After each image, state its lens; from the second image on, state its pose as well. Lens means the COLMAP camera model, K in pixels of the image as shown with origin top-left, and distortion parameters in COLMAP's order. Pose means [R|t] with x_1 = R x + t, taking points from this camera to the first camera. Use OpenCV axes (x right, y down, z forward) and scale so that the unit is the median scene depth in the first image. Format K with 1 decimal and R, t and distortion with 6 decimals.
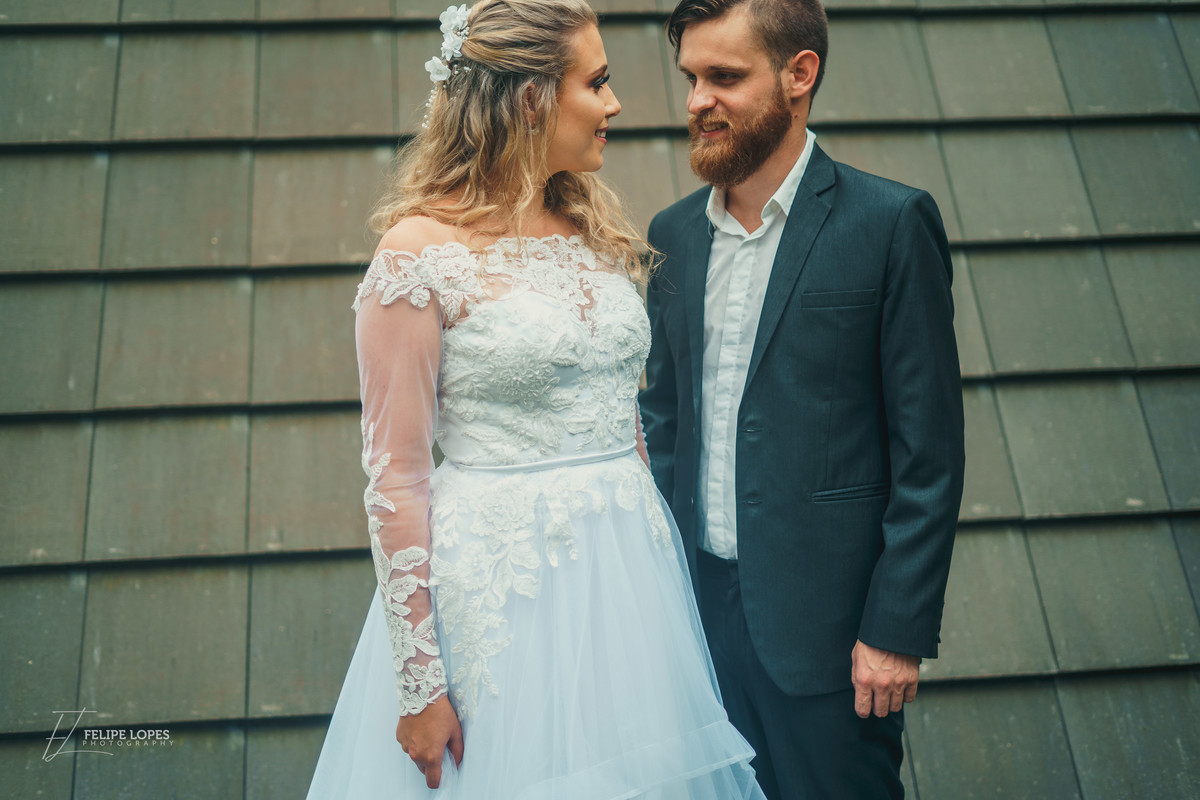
lens RADIAL K [[1771.1, 0, 599.9], [0, 1771.1, 397.5], [0, 0, 1]] dist [-0.024137, 0.000000]
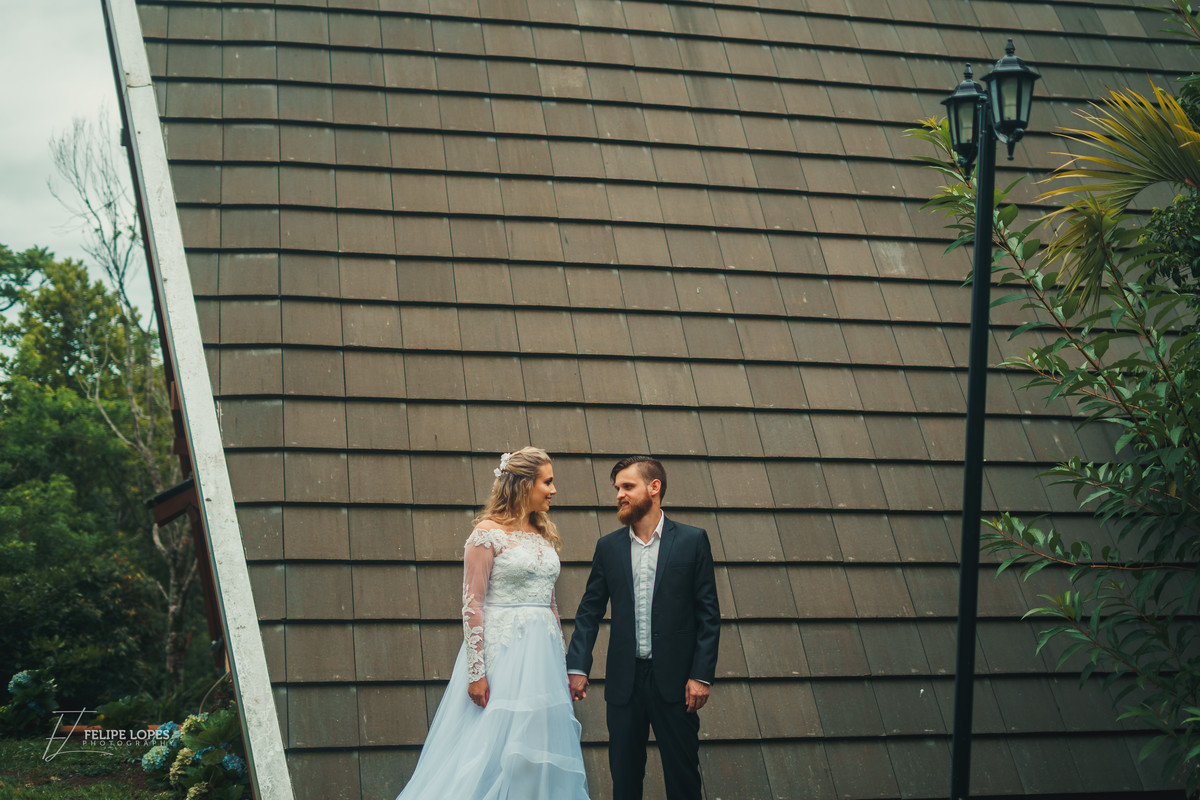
lens RADIAL K [[1771.1, 0, 601.2], [0, 1771.1, 399.9], [0, 0, 1]] dist [-0.024137, 0.000000]
pose [[0.992505, 0.046157, 0.113148, -0.228175], [-0.023477, 0.980695, -0.194131, 0.158720], [-0.119924, 0.190020, 0.974428, -1.277794]]
